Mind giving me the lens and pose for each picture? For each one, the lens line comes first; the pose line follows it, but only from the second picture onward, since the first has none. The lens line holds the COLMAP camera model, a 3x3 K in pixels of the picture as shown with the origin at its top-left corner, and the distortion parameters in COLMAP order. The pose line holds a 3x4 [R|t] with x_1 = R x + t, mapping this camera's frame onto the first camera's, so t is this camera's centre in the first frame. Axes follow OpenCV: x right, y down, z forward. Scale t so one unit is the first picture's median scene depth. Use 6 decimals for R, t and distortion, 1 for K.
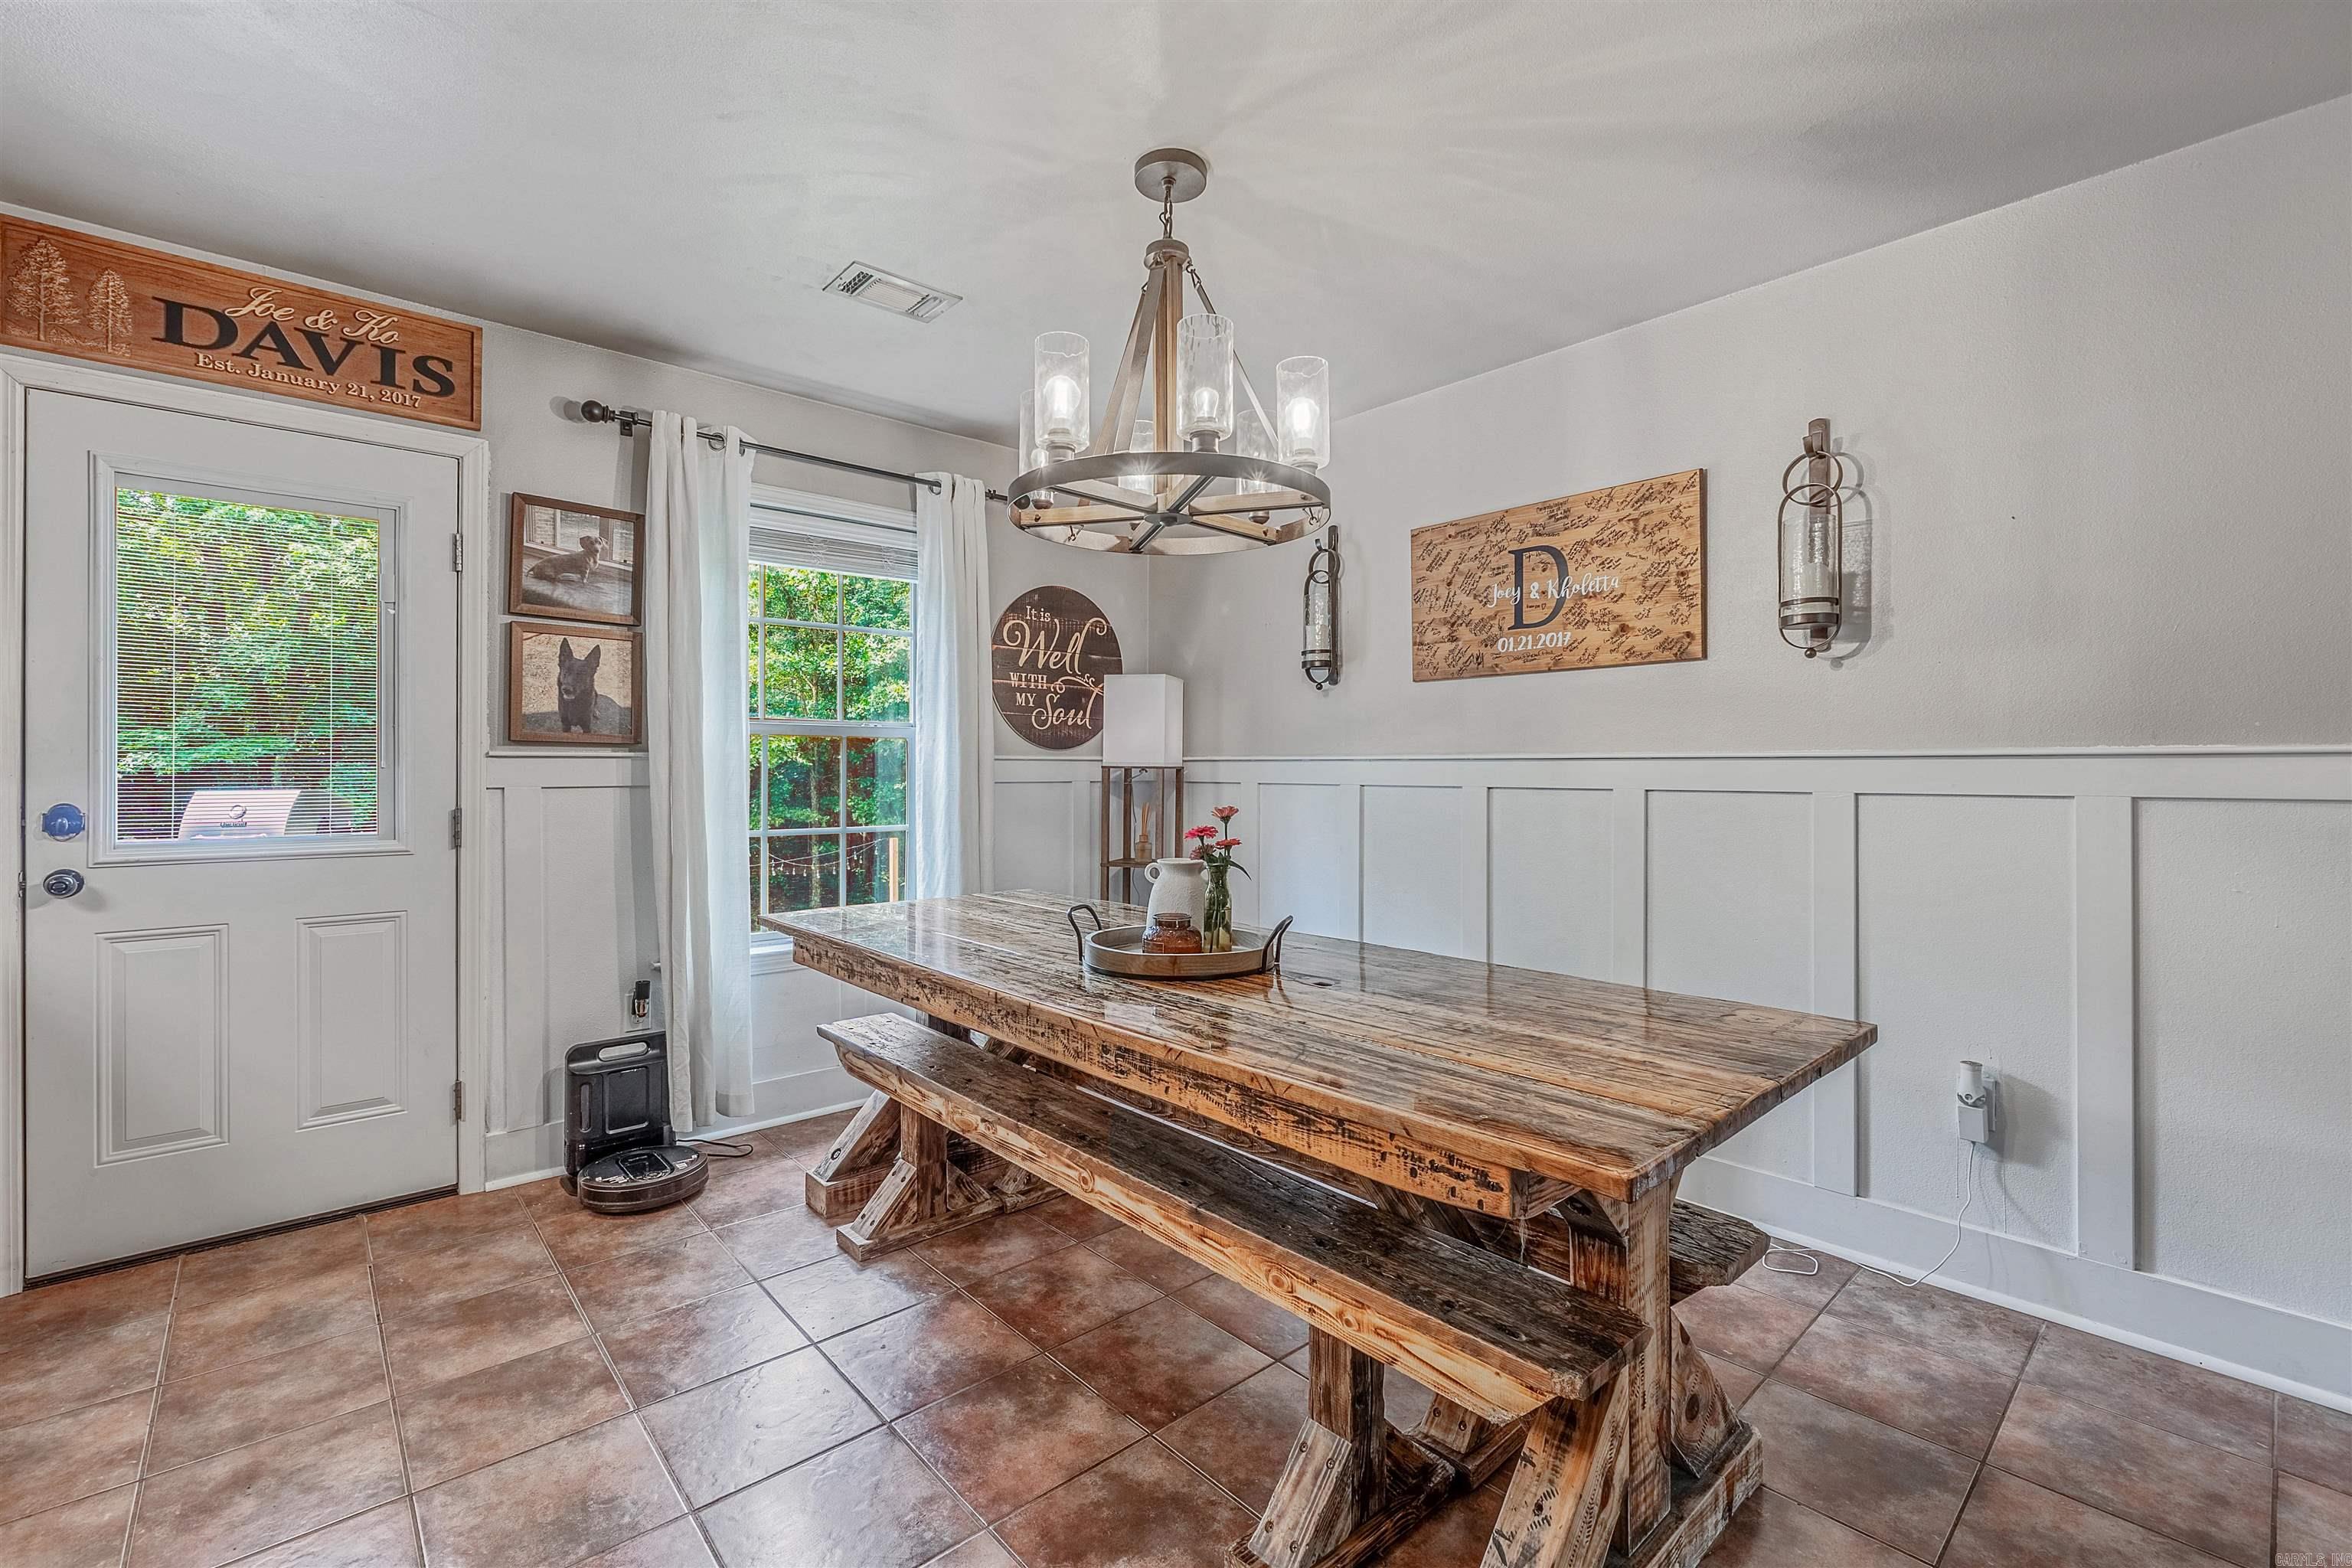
lens RADIAL K [[1005.5, 0, 1162.2], [0, 1005.5, 766.0], [0, 0, 1]] dist [-0.002458, -0.001974]
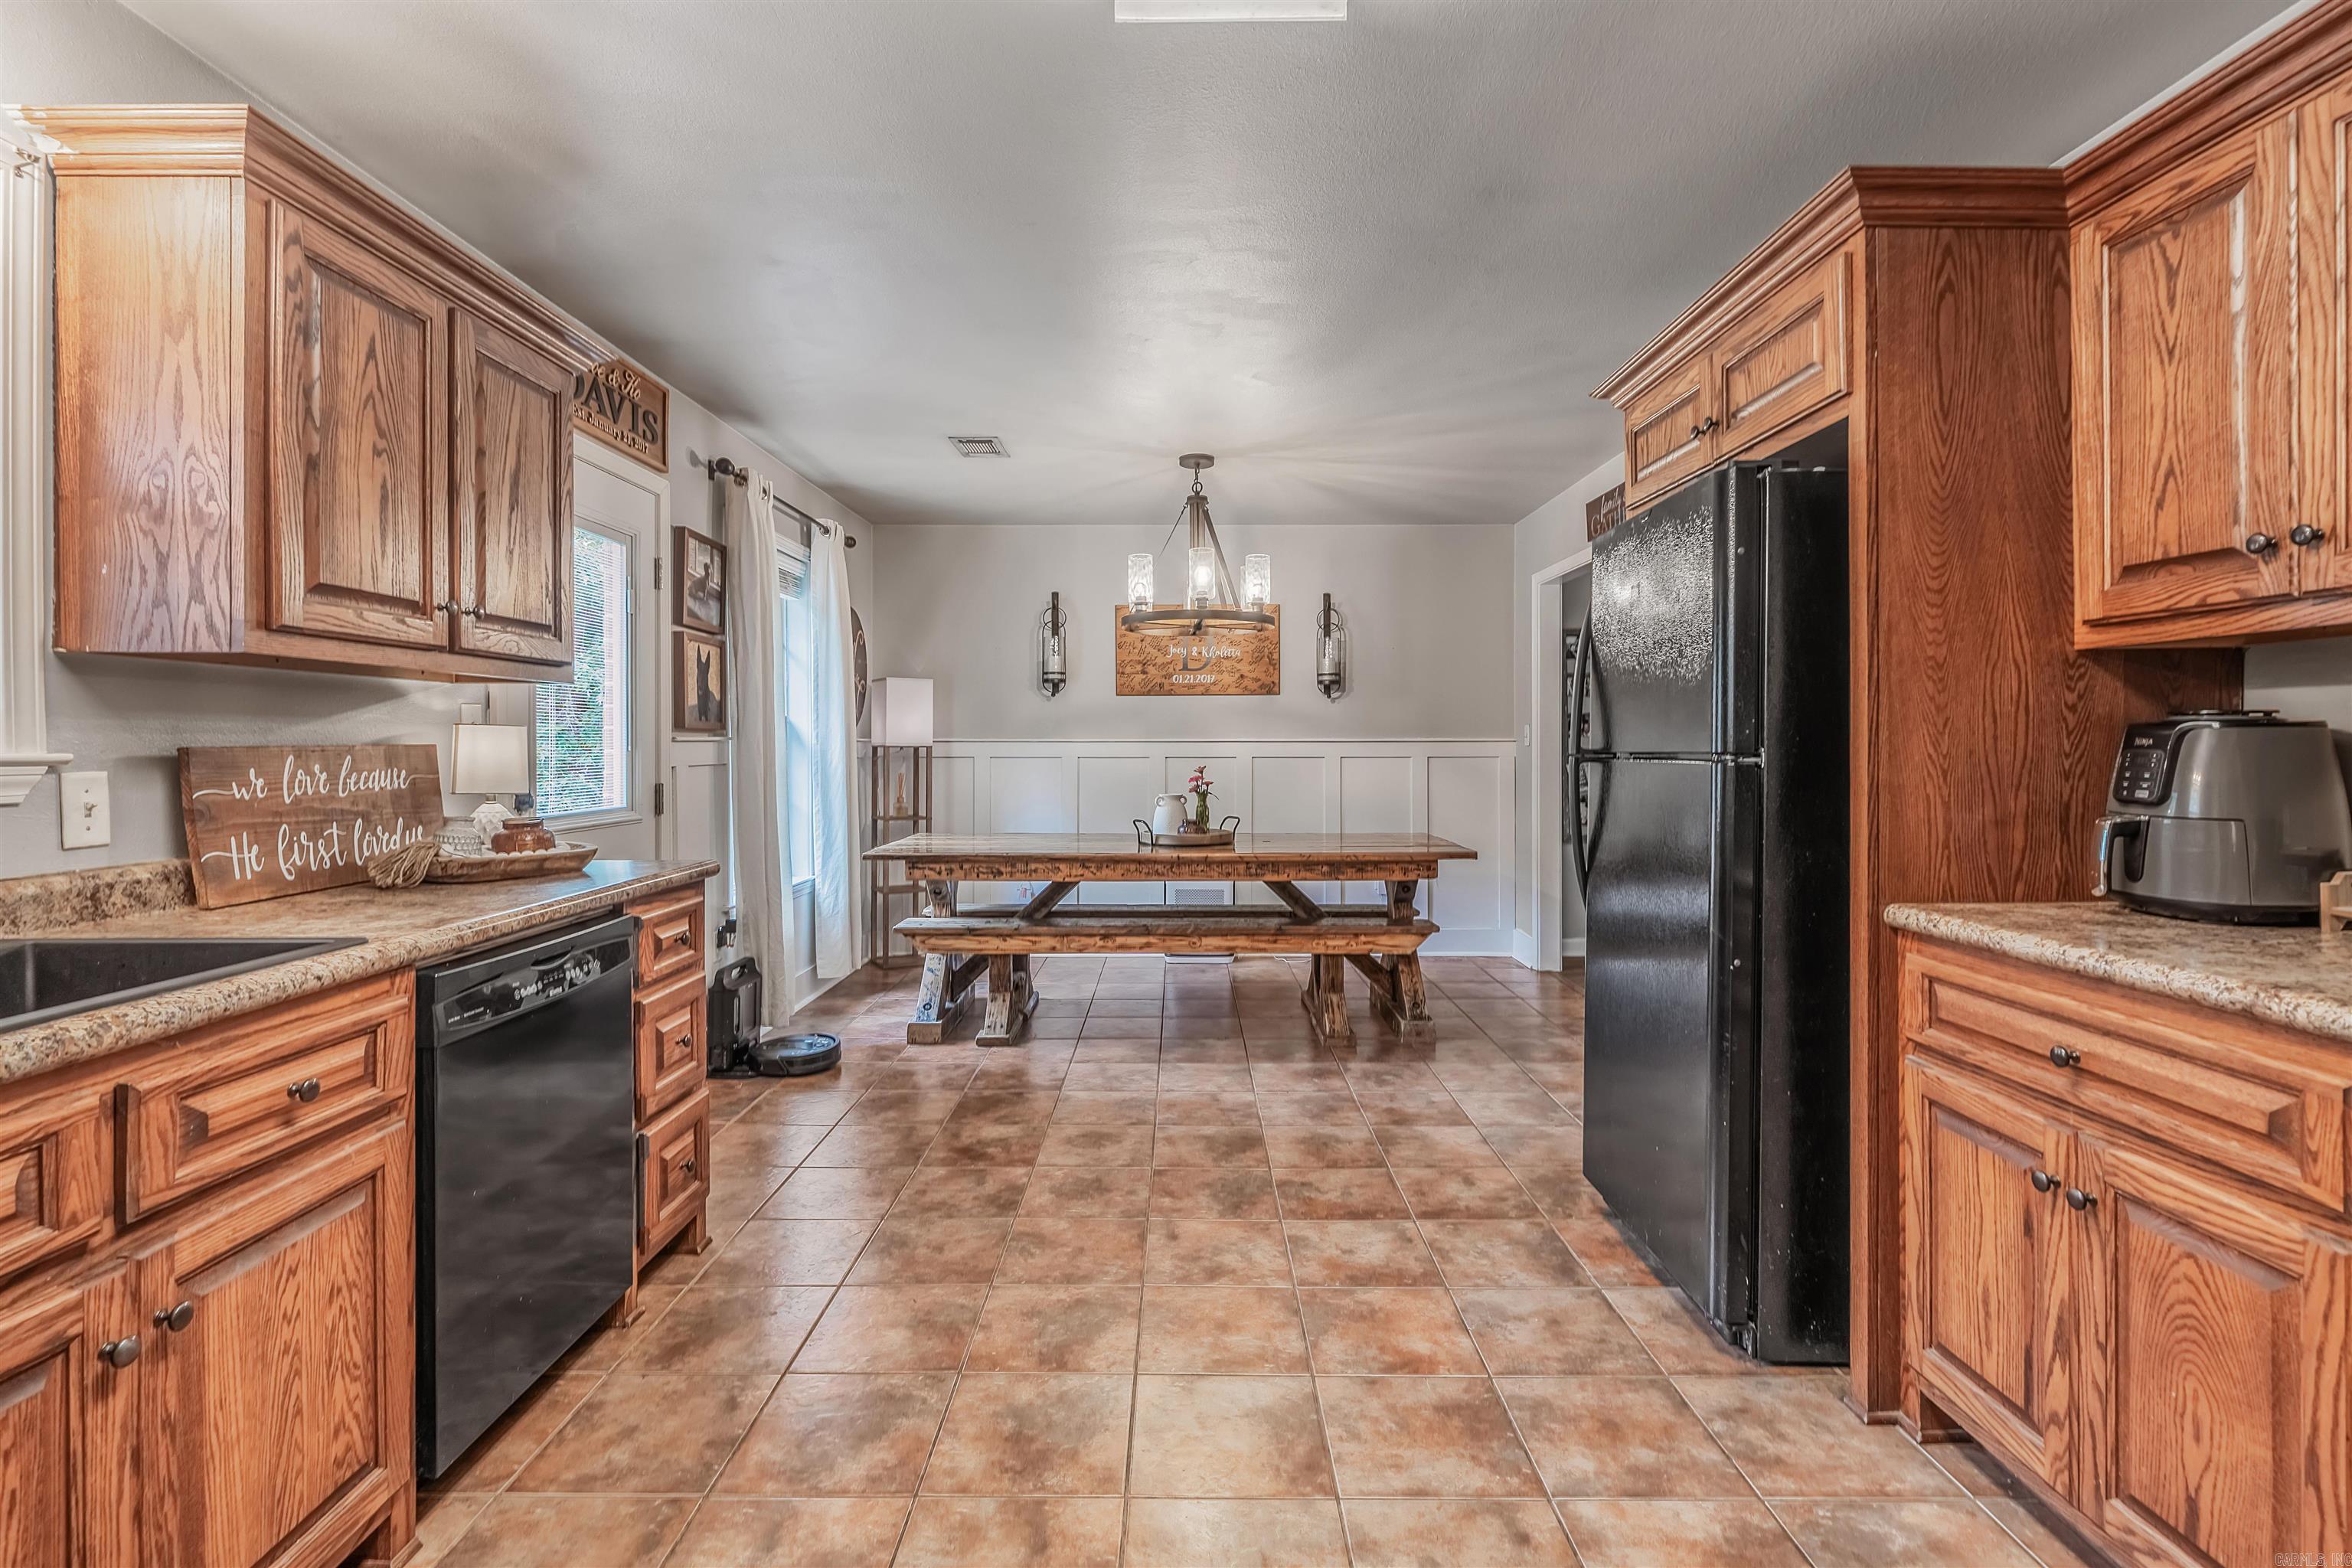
lens RADIAL K [[1075.2, 0, 1170.4], [0, 1075.2, 757.5], [0, 0, 1]] dist [-0.002341, -0.001506]
pose [[0.665239, -0.013145, 0.746515, -1.182635], [0.002547, 0.999879, 0.015337, -0.007839], [-0.746626, -0.008302, 0.665192, -0.305295]]
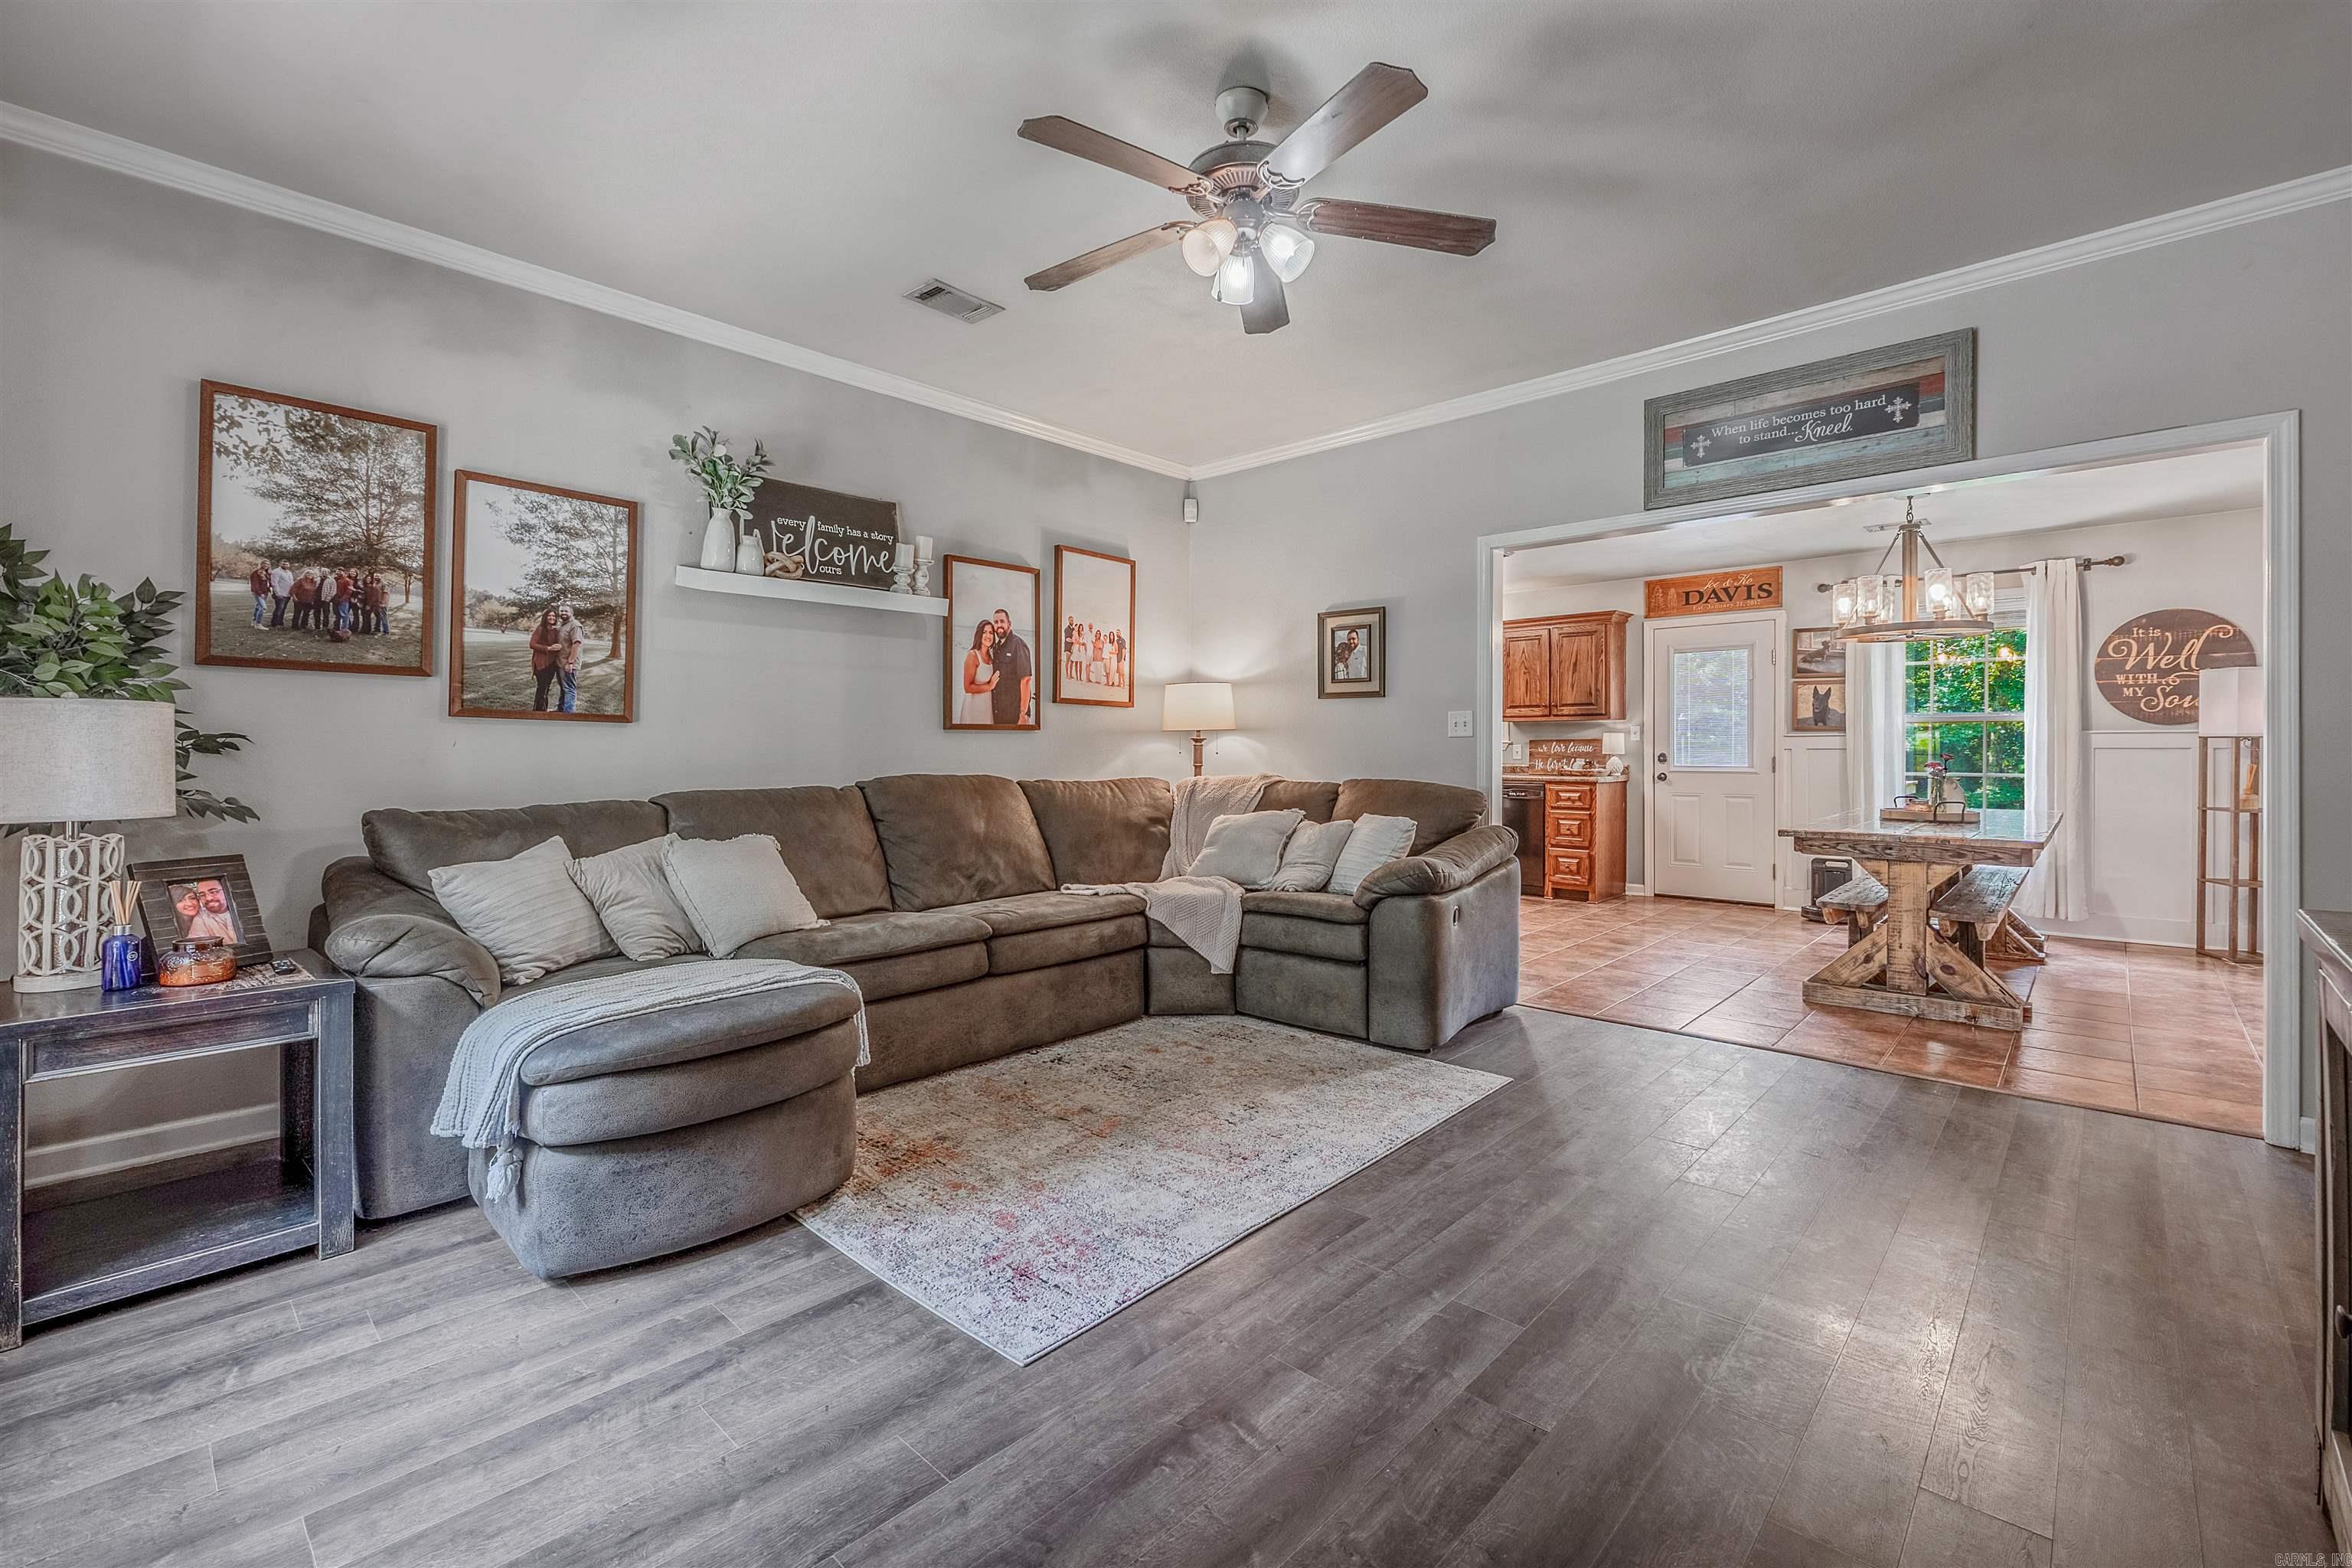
lens RADIAL K [[1005.5, 0, 1197.6], [0, 1005.5, 742.1], [0, 0, 1]] dist [-0.002458, -0.001974]
pose [[0.116195, -0.009828, -0.993178, 1.556638], [0.003979, 0.999948, -0.009430, 0.021003], [0.993218, -0.002856, 0.116228, -0.706523]]
